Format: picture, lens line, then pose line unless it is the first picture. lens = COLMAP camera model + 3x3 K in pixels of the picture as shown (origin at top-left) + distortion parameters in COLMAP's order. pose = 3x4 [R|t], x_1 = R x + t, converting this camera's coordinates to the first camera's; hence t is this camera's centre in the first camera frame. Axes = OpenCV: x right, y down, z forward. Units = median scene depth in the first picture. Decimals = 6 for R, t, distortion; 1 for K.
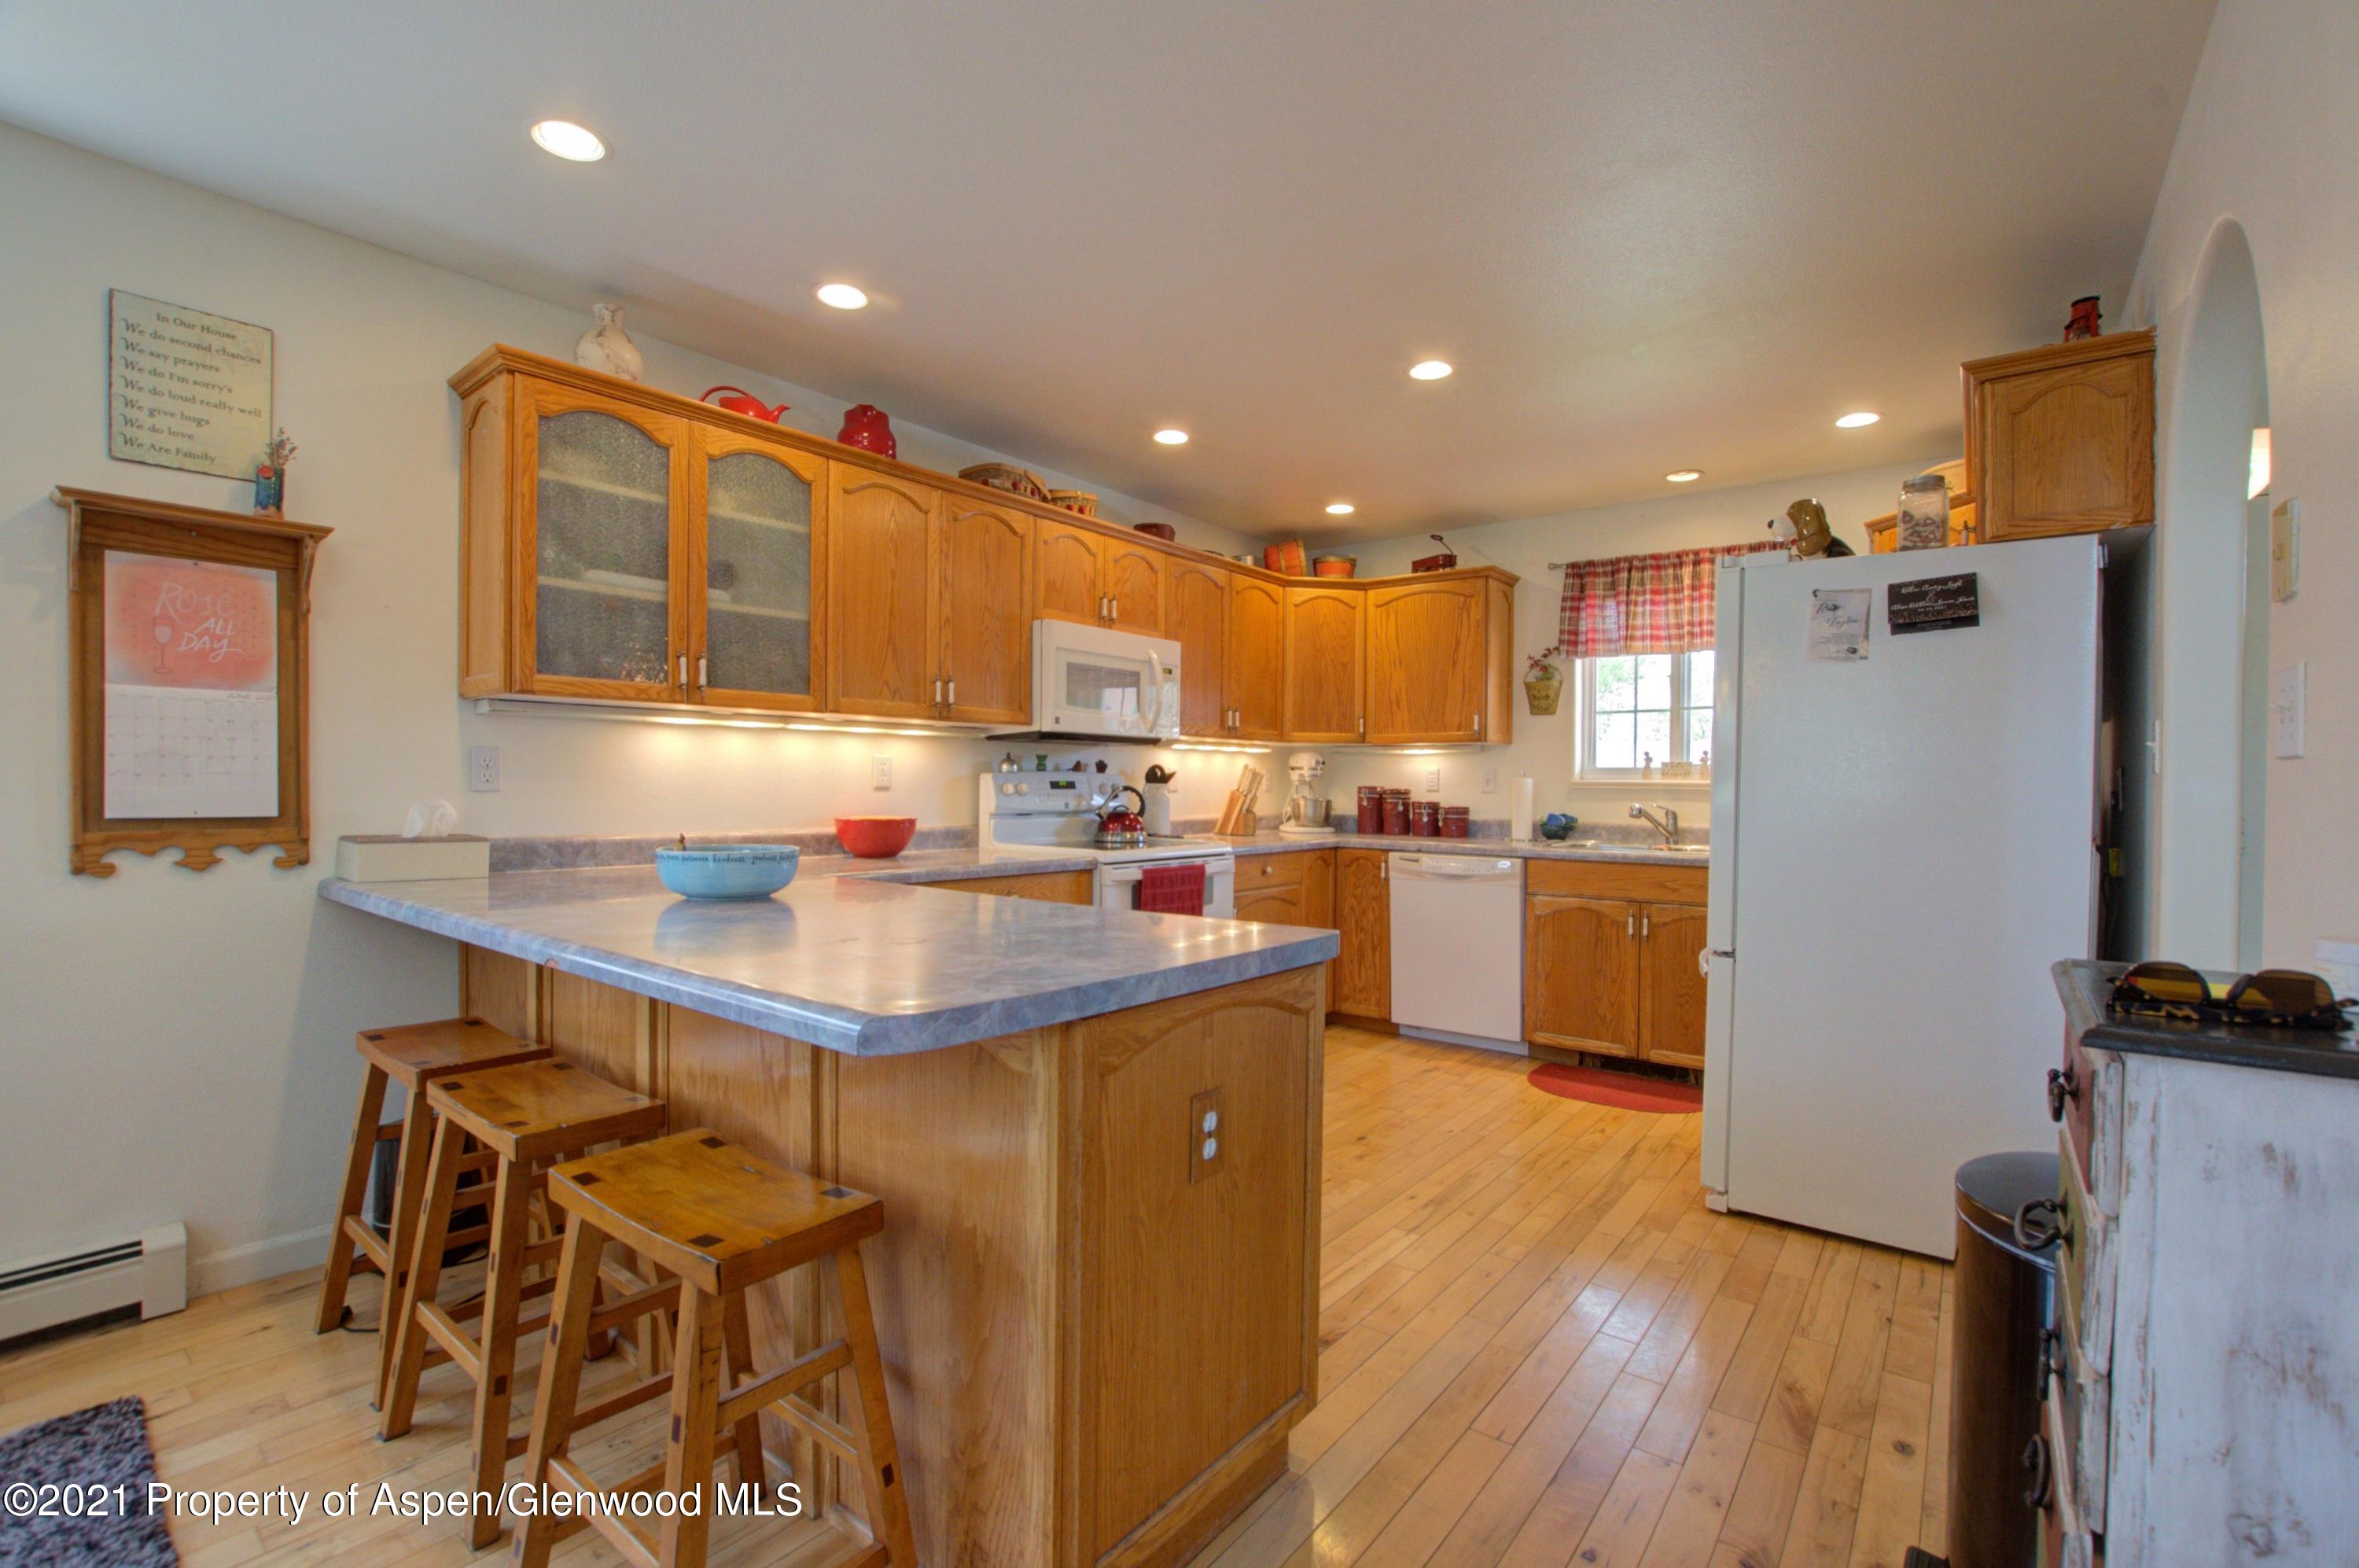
lens RADIAL K [[1015.7, 0, 1166.8], [0, 1015.7, 794.8], [0, 0, 1]] dist [-0.039726, 0.006390]
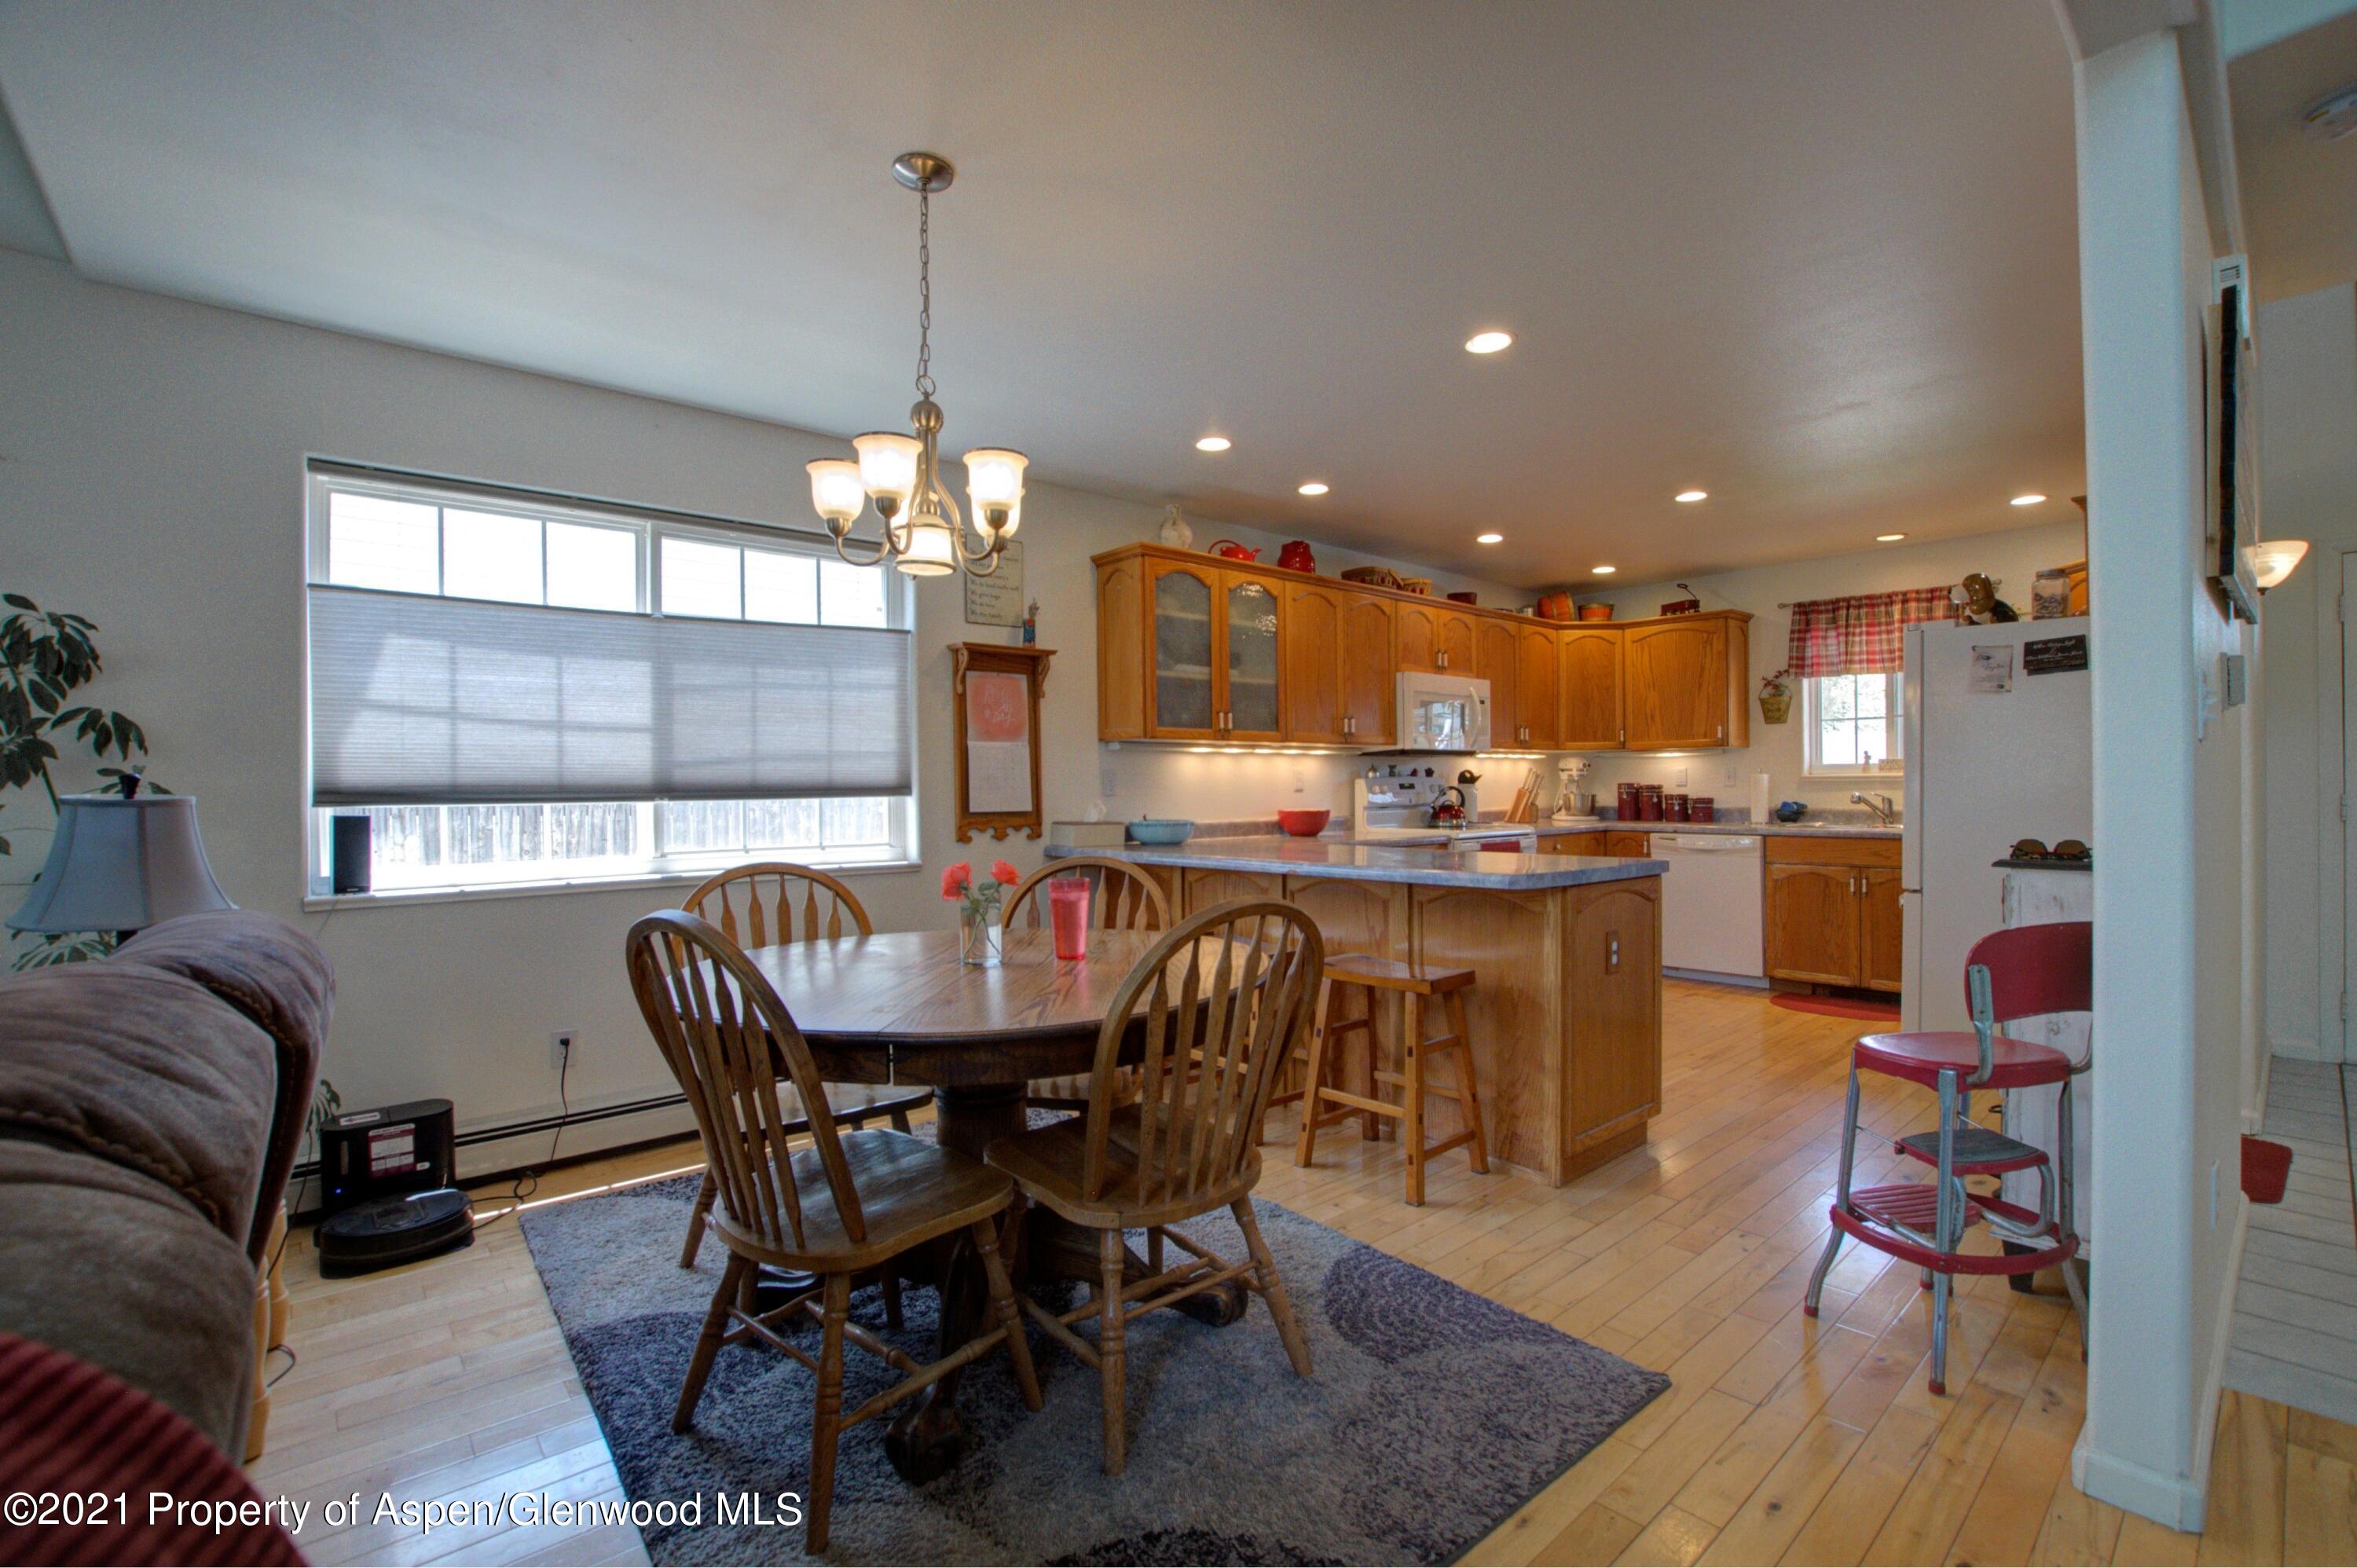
lens RADIAL K [[1014.8, 0, 1165.8], [0, 1014.8, 794.8], [0, 0, 1]] dist [-0.039726, 0.006390]
pose [[0.982621, -0.017474, -0.184797, -0.167846], [0.016852, 0.999846, -0.004936, 0.003312], [0.184855, 0.001736, 0.982764, -0.421777]]
